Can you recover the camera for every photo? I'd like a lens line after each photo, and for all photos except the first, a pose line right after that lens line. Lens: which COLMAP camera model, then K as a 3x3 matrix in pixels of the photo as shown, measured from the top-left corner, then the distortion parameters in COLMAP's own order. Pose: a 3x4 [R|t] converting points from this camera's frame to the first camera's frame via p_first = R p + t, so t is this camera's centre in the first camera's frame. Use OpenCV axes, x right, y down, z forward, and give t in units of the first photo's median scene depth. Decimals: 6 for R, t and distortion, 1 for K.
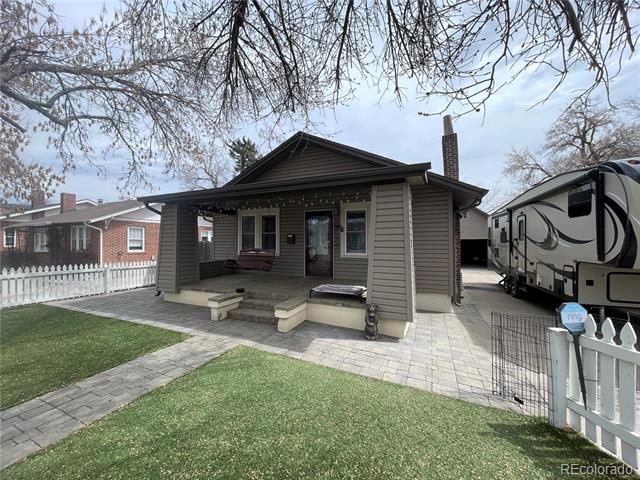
lens RADIAL K [[256.4, 0, 317.4], [0, 256.4, 240.3], [0, 0, 1]] dist [-0.003939, 0.002250]
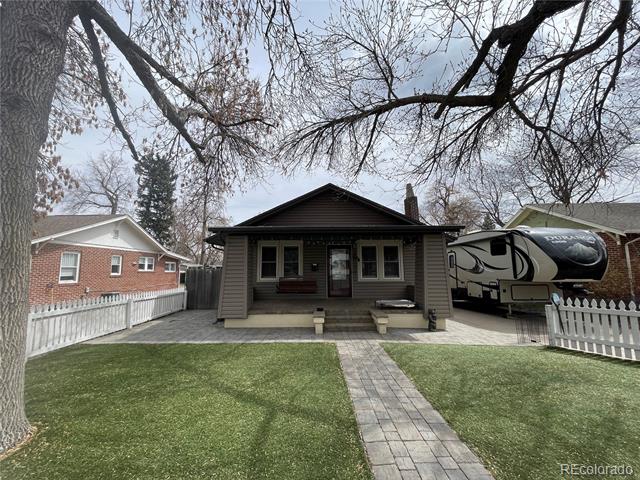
lens RADIAL K [[256.4, 0, 316.7], [0, 256.4, 237.6], [0, 0, 1]] dist [-0.003939, 0.002250]
pose [[0.911811, 0.045869, 0.408041, -0.857304], [0.001359, 0.993398, -0.114708, -0.007116], [-0.410609, 0.105146, 0.905729, -0.150794]]
